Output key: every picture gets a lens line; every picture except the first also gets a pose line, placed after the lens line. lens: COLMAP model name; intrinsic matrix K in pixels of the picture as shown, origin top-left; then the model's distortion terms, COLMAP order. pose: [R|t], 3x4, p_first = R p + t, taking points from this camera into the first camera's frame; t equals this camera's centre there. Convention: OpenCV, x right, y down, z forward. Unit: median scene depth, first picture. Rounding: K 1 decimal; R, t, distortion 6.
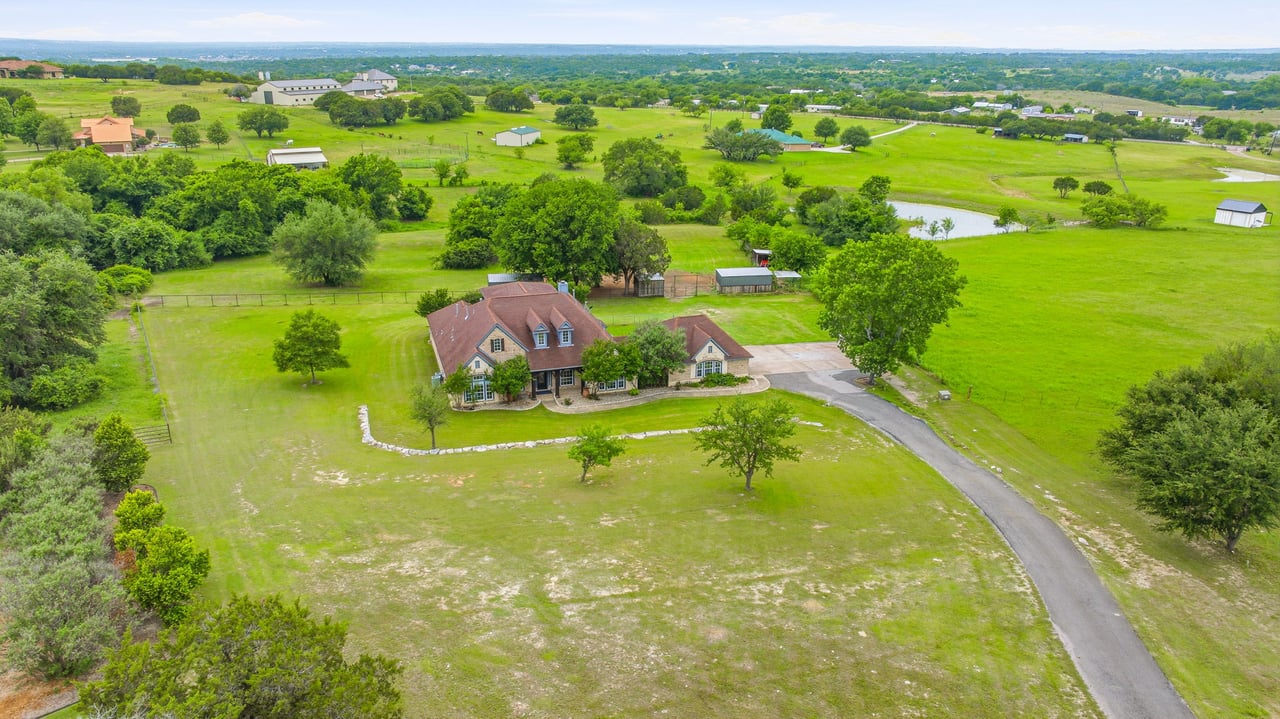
lens RADIAL K [[901.8, 0, 640.0], [0, 901.8, 359.5], [0, 0, 1]] dist [-0.017608, -0.005466]
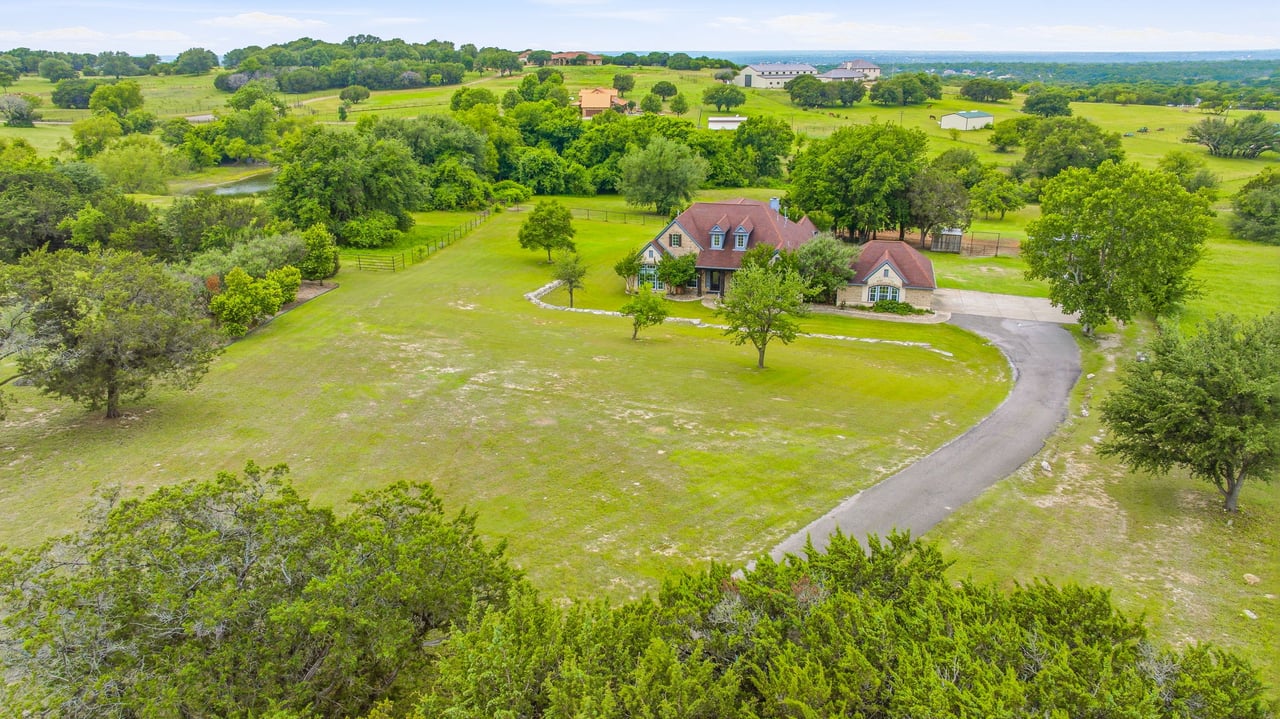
lens RADIAL K [[901.8, 0, 640.0], [0, 901.8, 359.5], [0, 0, 1]] dist [-0.017608, -0.005466]
pose [[0.843688, 0.164087, -0.511141, 0.238635], [-0.168507, 0.984965, 0.038058, 0.057011], [0.509701, 0.054022, 0.858654, 0.044424]]
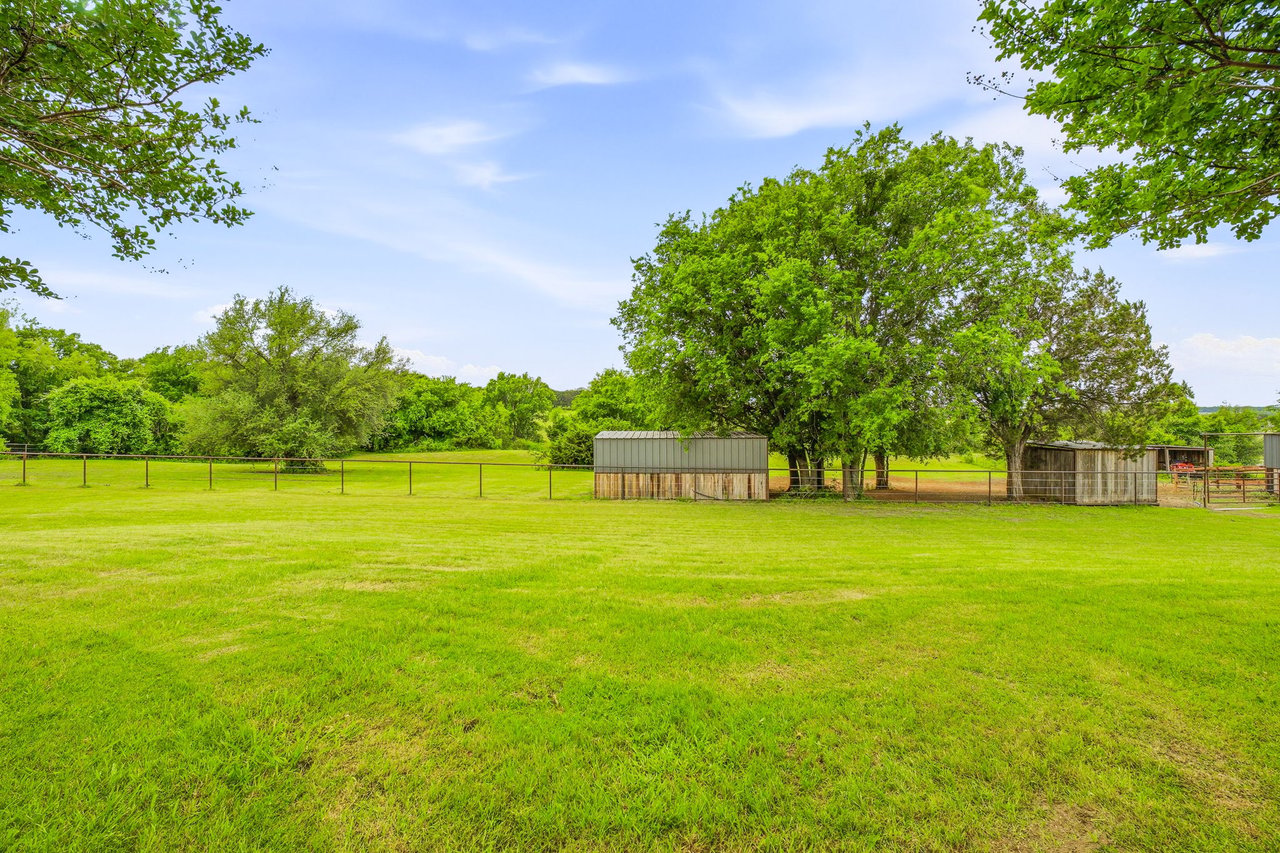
lens RADIAL K [[527.6, 0, 640.0], [0, 527.6, 426.5], [0, 0, 1]] dist [-0.023909, -0.000026]
pose [[0.980237, -0.007933, -0.197669, -0.110117], [-0.052800, 0.952458, -0.300060, -0.033120], [0.190651, 0.304567, 0.933215, 0.791103]]
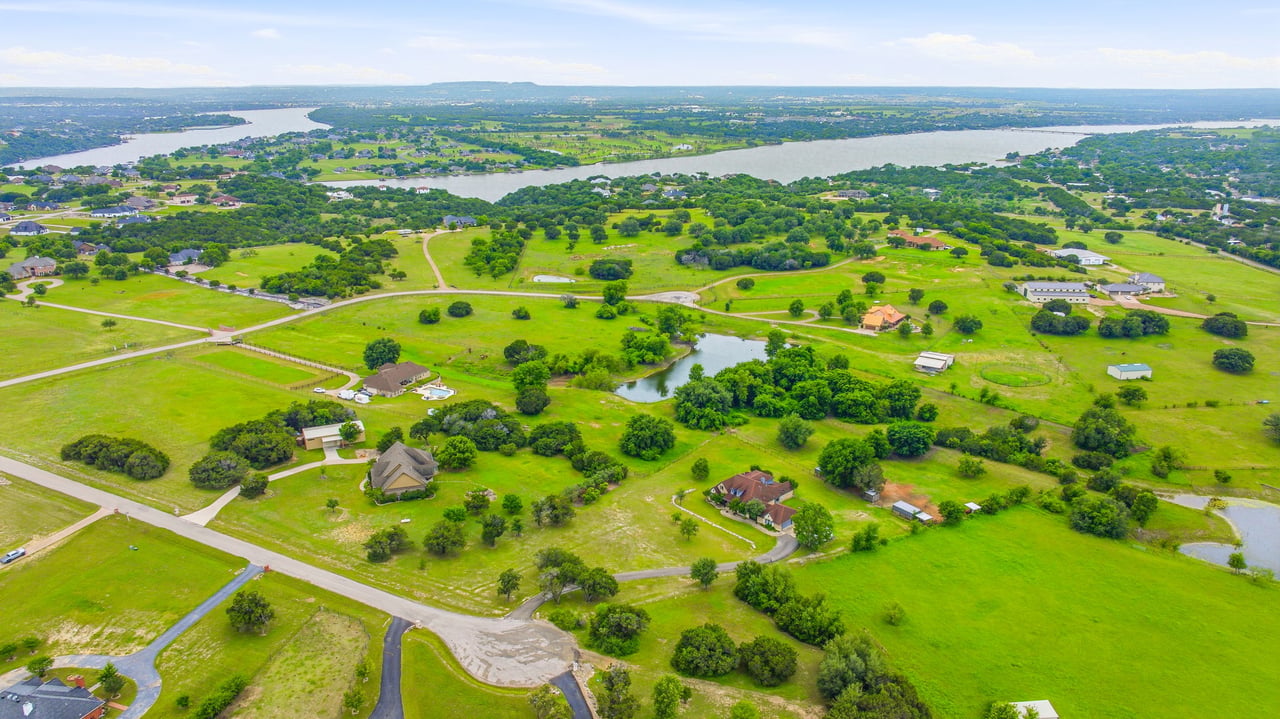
lens RADIAL K [[901.8, 0, 640.0], [0, 901.8, 359.5], [0, 0, 1]] dist [-0.017608, -0.005466]
pose [[0.453254, 0.261509, -0.852158, 1.568688], [-0.297222, 0.945626, 0.132103, -0.527251], [0.840369, 0.193404, 0.506335, -0.680276]]
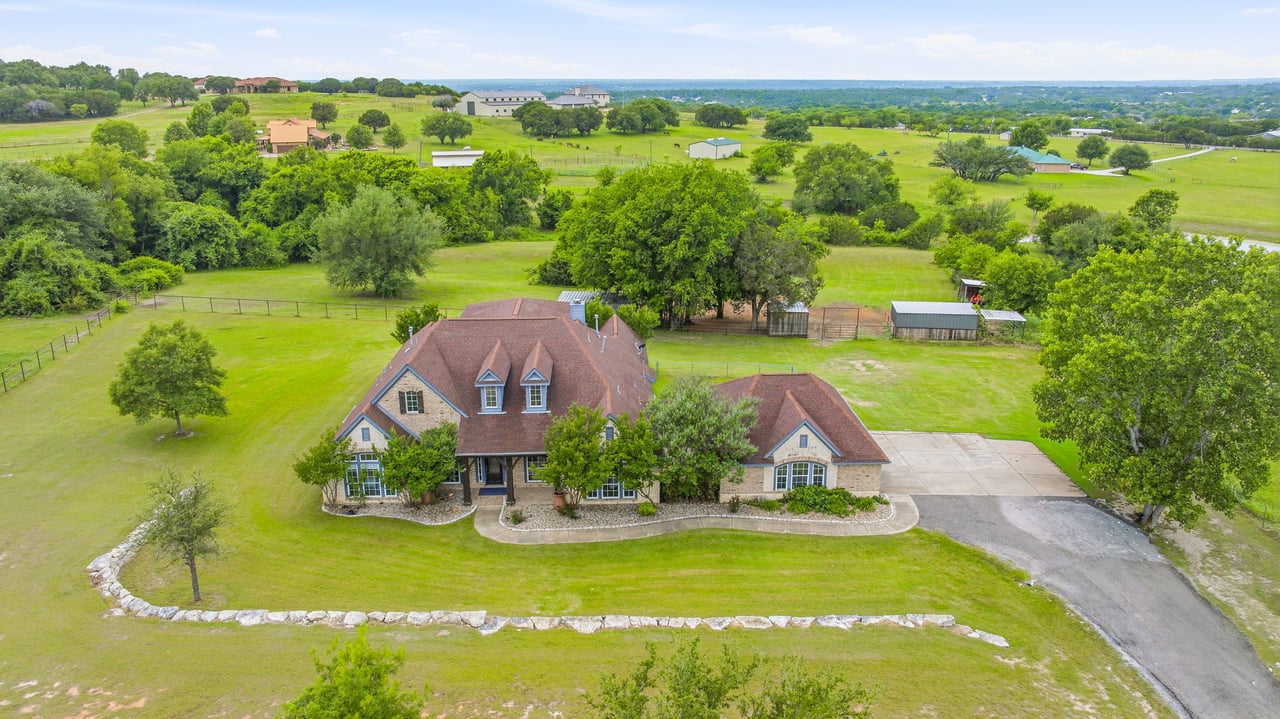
lens RADIAL K [[901.8, 0, 640.0], [0, 901.8, 359.5], [0, 0, 1]] dist [-0.017608, -0.005466]
pose [[0.965106, 0.070232, -0.252266, 0.077128], [-0.079481, 0.996480, -0.026647, -0.024816], [0.249506, 0.045767, 0.967291, 0.309759]]
